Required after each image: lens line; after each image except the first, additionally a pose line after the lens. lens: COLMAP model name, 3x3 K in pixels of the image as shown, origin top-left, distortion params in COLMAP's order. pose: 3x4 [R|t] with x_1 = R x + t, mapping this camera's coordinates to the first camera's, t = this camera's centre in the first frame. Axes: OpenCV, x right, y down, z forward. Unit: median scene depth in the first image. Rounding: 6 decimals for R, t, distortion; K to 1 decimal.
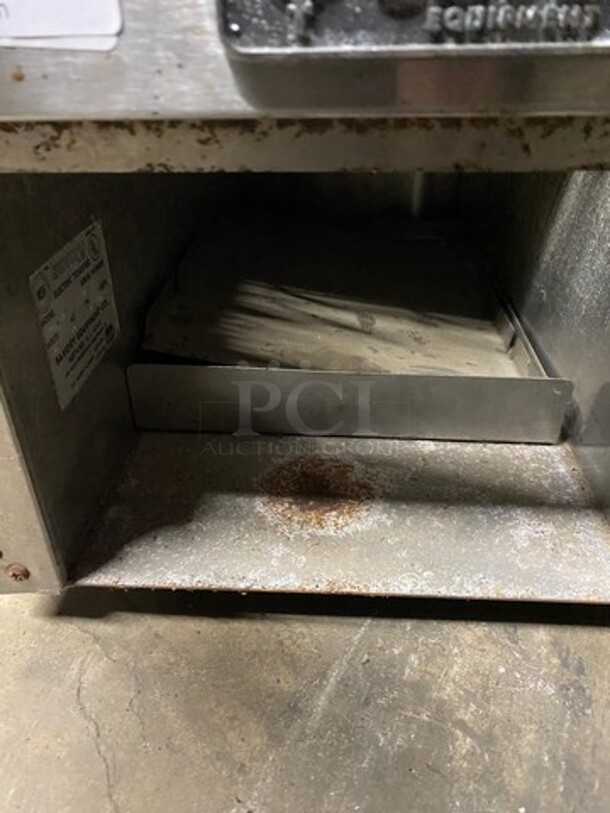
lens RADIAL K [[613.0, 0, 305.0], [0, 613.0, 406.5], [0, 0, 1]] dist [0.004112, 0.002794]
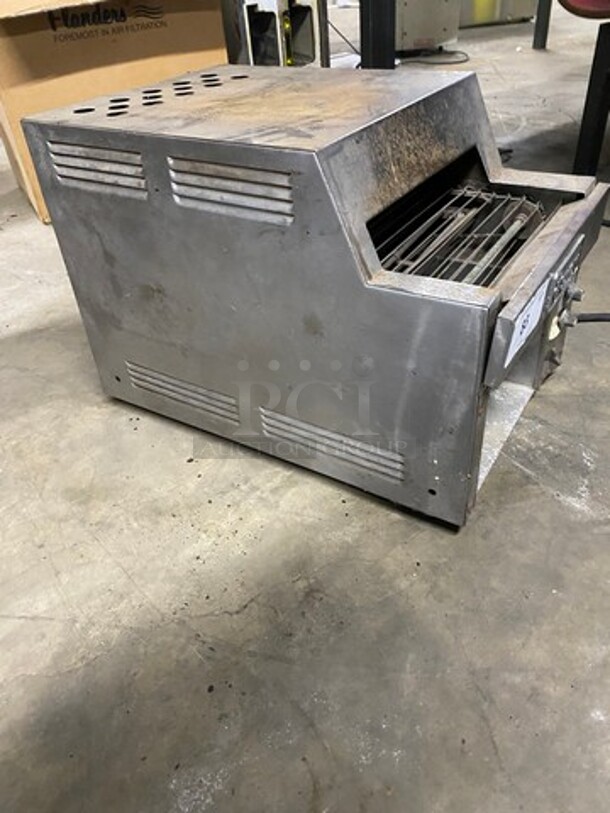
lens RADIAL K [[606.7, 0, 307.7], [0, 606.7, 382.4], [0, 0, 1]] dist [0.004201, -0.003146]
pose [[0.497323, -0.522264, 0.692756, -2.197998], [0.521726, 0.818022, 0.242159, -1.088328], [-0.693161, 0.240998, 0.679300, -0.372427]]
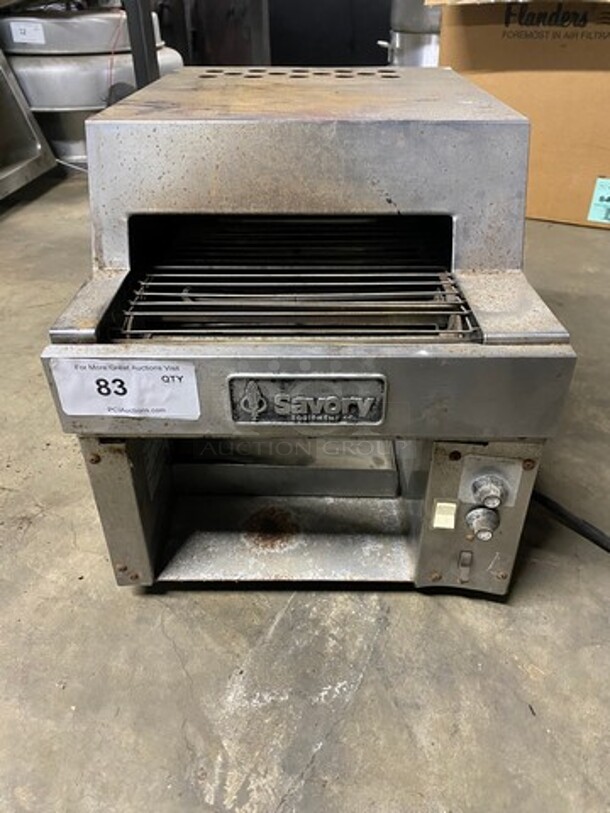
lens RADIAL K [[606.7, 0, 307.7], [0, 606.7, 382.4], [0, 0, 1]] dist [0.004201, -0.003146]
pose [[0.998729, -0.017045, 0.047425, 0.062233], [0.017076, 0.999854, -0.000251, -0.396413], [-0.047414, 0.001061, 0.998875, -1.159909]]
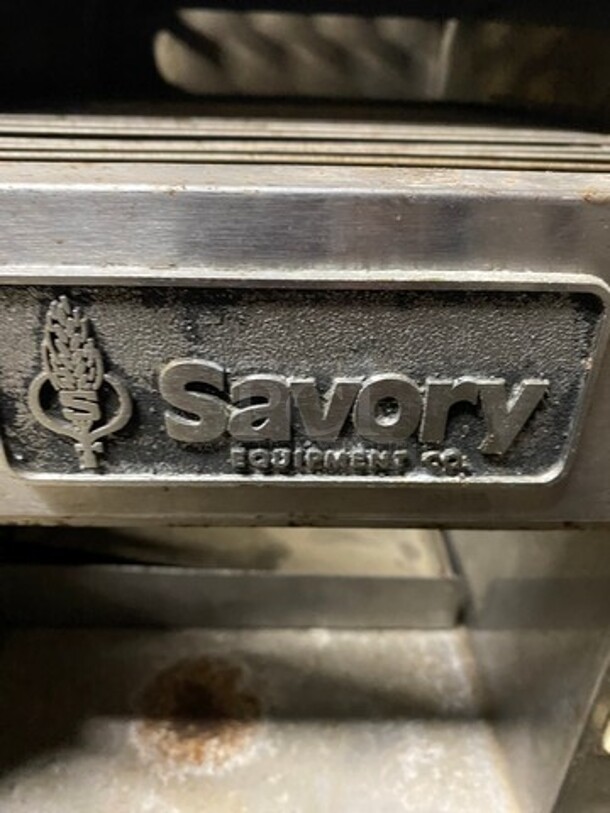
lens RADIAL K [[626.0, 0, 305.0], [0, 626.0, 406.5], [0, 0, 1]] dist [-0.002394, -0.002562]
pose [[0.994911, -0.009236, 0.100333, 0.104001], [0.014613, 0.998488, -0.052996, -0.313150], [-0.099692, 0.054193, 0.993541, 0.020804]]
